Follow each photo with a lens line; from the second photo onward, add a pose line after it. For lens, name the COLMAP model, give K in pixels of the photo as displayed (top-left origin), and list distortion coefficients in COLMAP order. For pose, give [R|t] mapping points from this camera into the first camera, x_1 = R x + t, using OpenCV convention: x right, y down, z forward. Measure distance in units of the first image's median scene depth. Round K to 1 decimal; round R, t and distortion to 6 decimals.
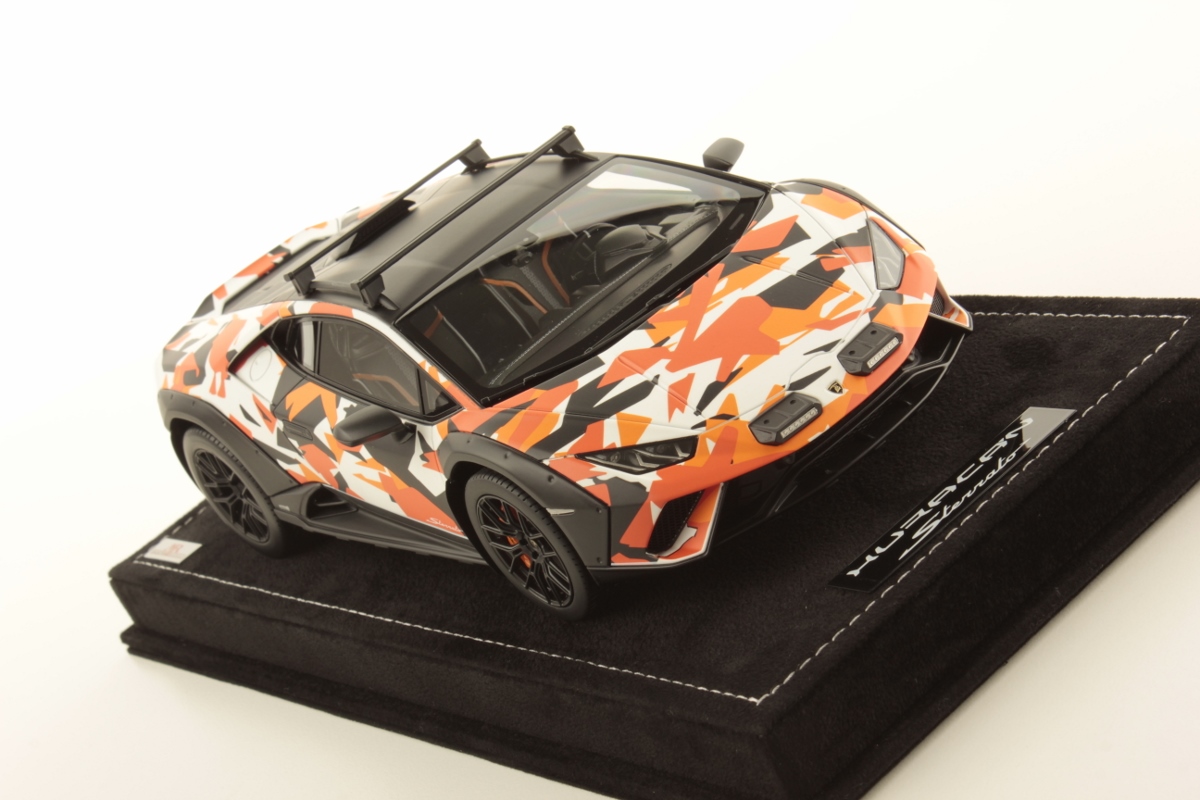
lens RADIAL K [[3110.9, 0, 600.0], [0, 3110.9, 400.0], [0, 0, 1]] dist [-0.054395, -0.428964]
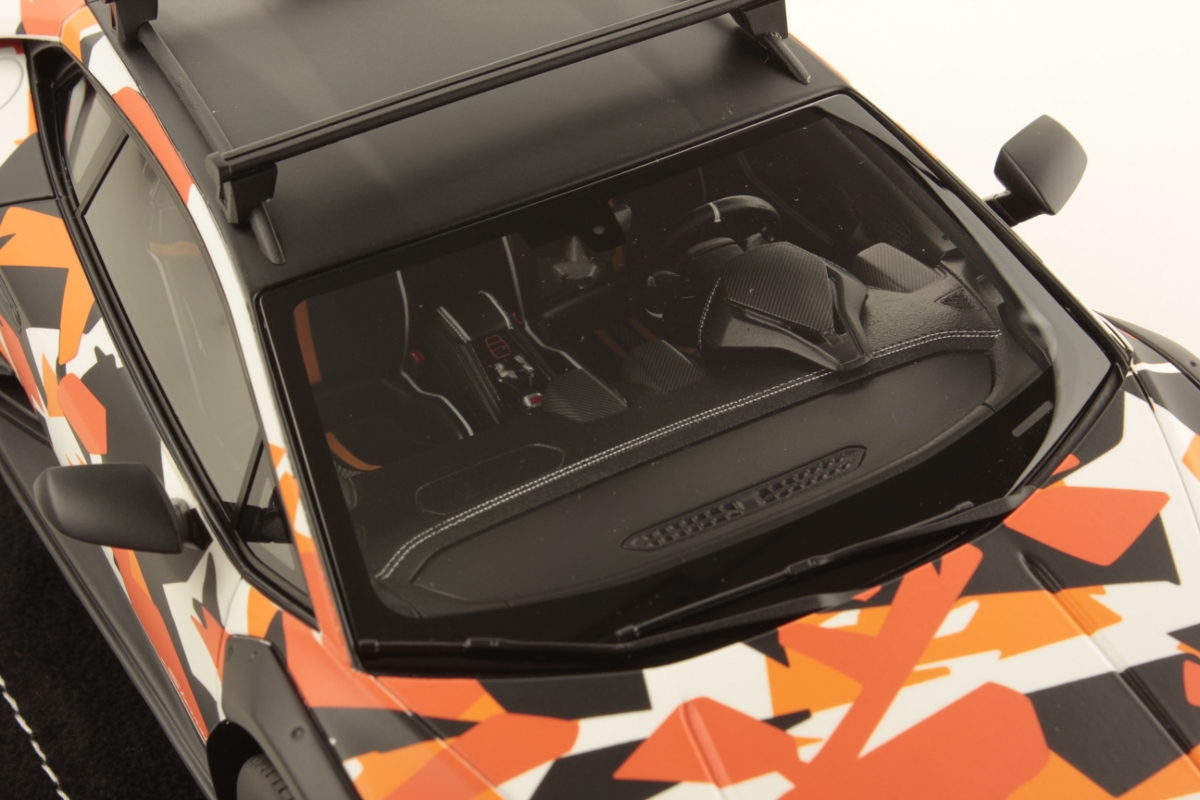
lens RADIAL K [[3110.9, 0, 600.0], [0, 3110.9, 400.0], [0, 0, 1]] dist [-0.054395, -0.428964]
pose [[0.905174, 0.397454, 0.150630, -0.086979], [-0.424517, 0.862965, 0.274000, -0.163578], [-0.021086, -0.311963, 0.949860, 0.587687]]
